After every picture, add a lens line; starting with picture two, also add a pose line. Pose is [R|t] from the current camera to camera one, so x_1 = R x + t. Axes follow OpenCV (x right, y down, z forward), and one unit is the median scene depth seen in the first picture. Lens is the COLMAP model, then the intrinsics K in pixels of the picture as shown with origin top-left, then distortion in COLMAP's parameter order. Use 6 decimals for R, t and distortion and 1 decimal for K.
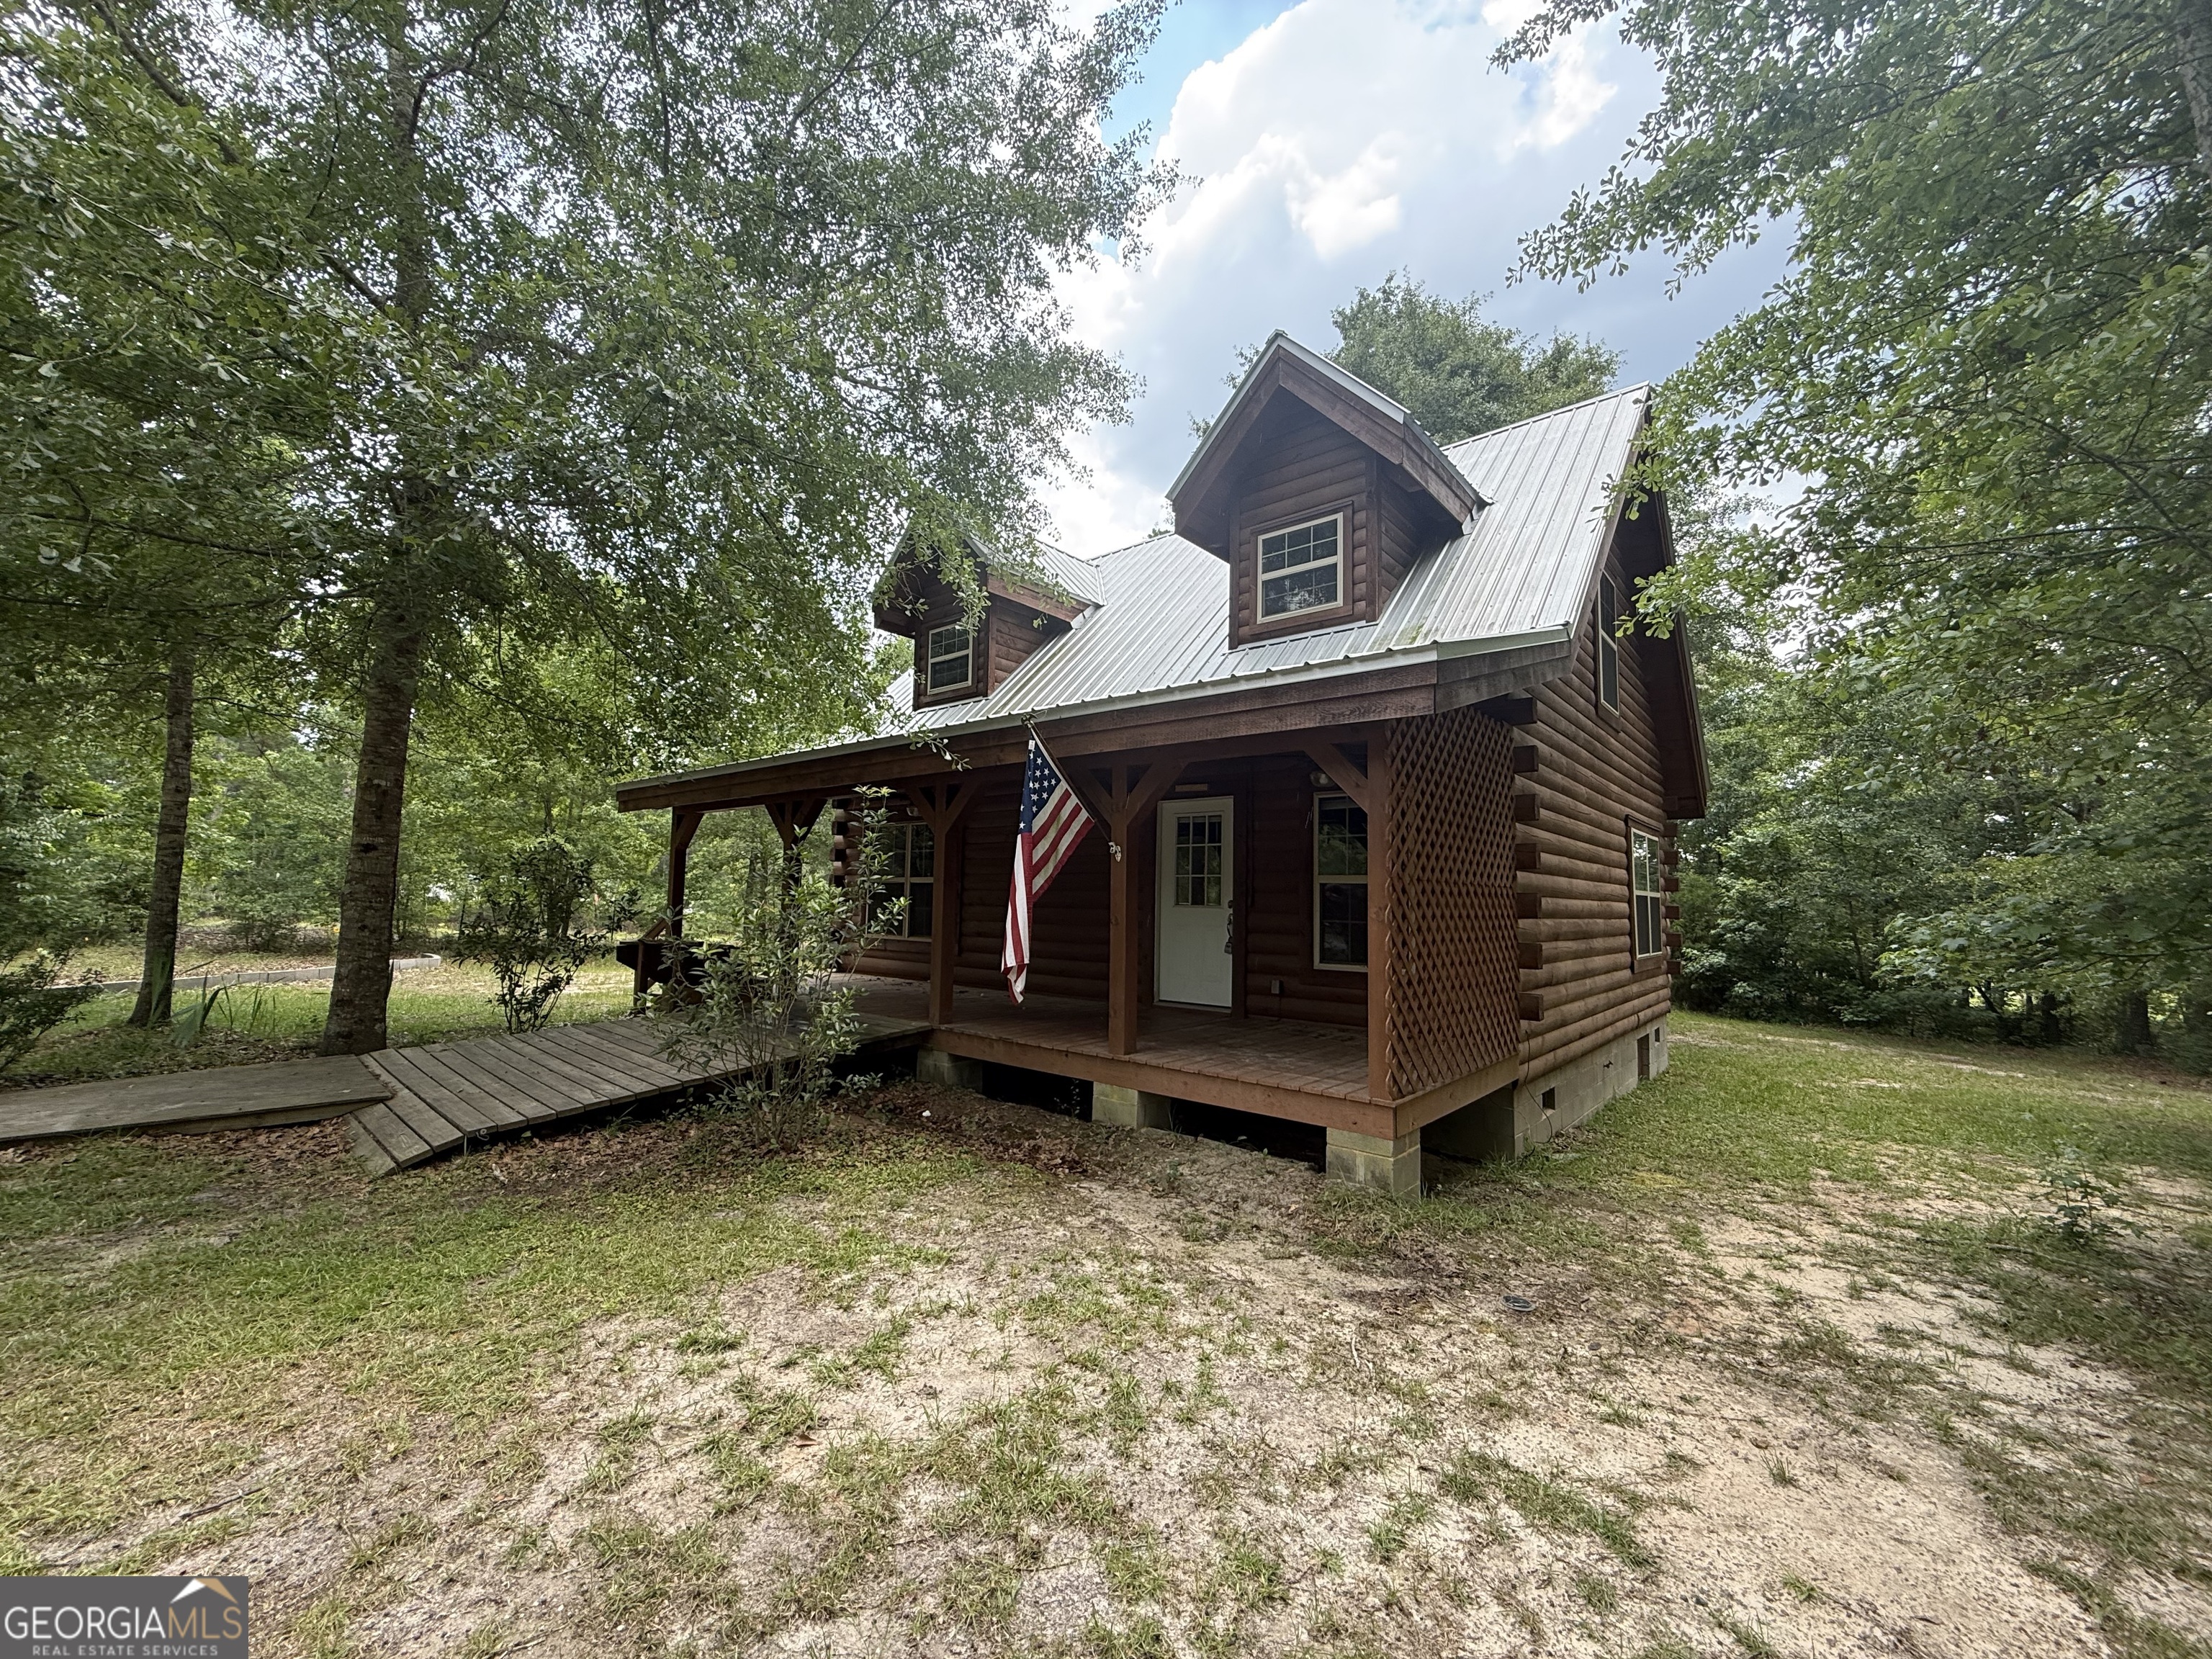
lens RADIAL K [[875.8, 0, 1104.0], [0, 875.8, 843.5], [0, 0, 1]] dist [0.001304, -0.000444]
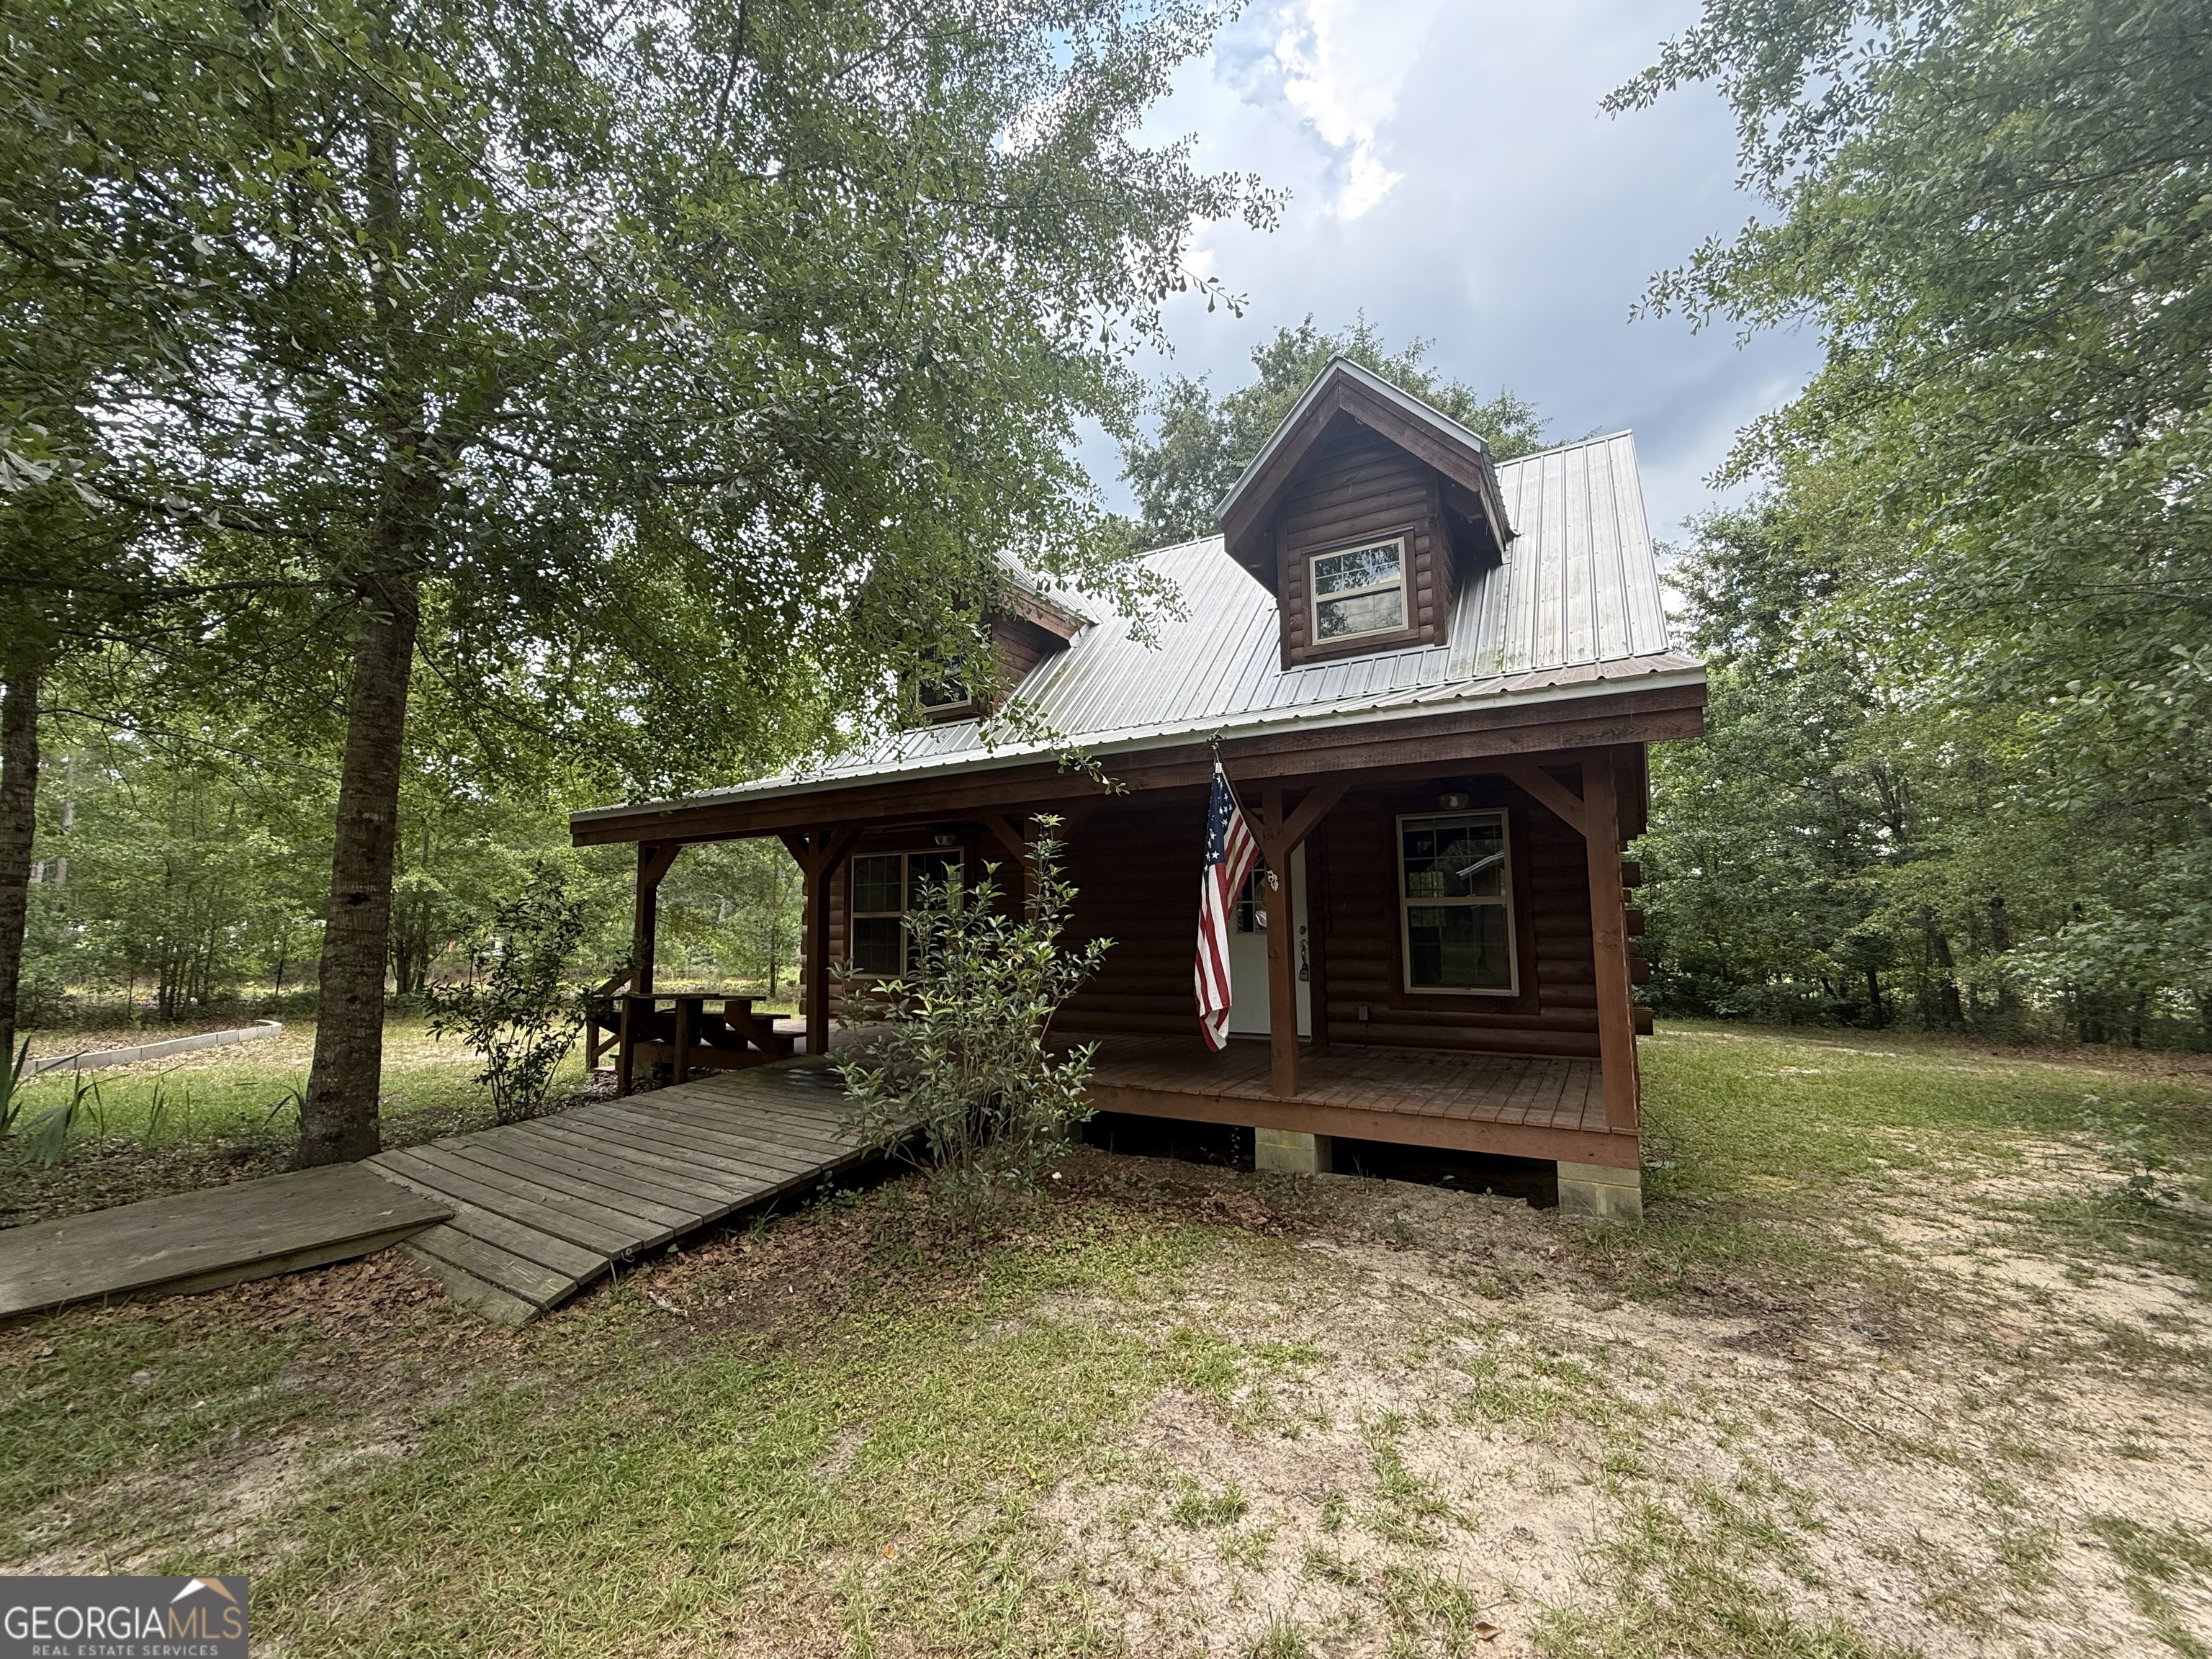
lens RADIAL K [[875.8, 0, 1107.2], [0, 875.8, 849.0], [0, 0, 1]] dist [0.001304, -0.000444]
pose [[0.984491, -0.018140, 0.174496, -0.383996], [0.021584, 0.999608, -0.017857, -0.014144], [-0.174103, 0.021347, 0.984496, 0.119759]]
